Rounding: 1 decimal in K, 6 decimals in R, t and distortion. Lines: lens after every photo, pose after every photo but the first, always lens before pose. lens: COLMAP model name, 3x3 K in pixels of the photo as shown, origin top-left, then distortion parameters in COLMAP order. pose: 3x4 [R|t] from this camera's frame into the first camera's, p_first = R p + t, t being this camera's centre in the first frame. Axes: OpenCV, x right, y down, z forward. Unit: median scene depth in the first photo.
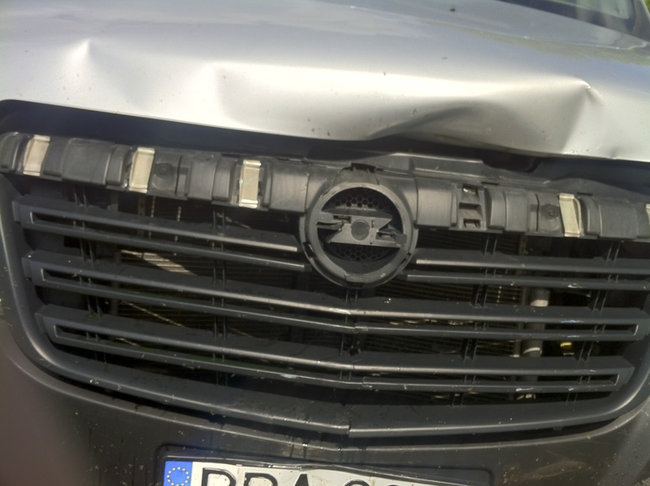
lens RADIAL K [[667.4, 0, 325.4], [0, 667.4, 241.2], [0, 0, 1]] dist [-0.027191, 0.000000]
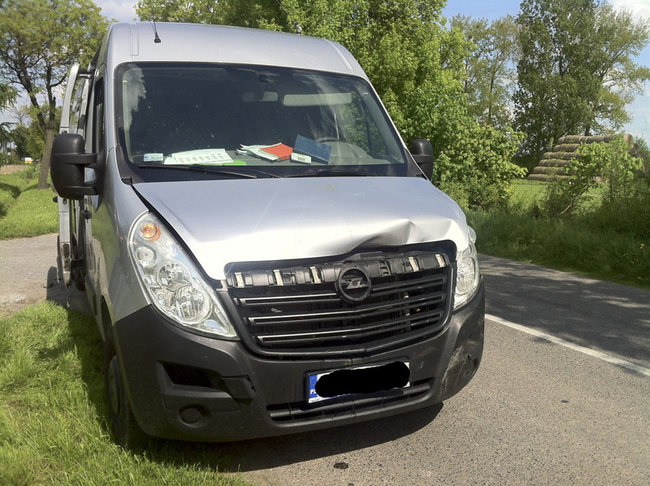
lens RADIAL K [[667.4, 0, 325.0], [0, 667.4, 243.0], [0, 0, 1]] dist [-0.027191, 0.000000]
pose [[0.911688, -0.176859, 0.370871, -1.093496], [0.205958, 0.977742, -0.040033, -0.096374], [-0.355536, 0.112882, 0.927821, -1.644965]]
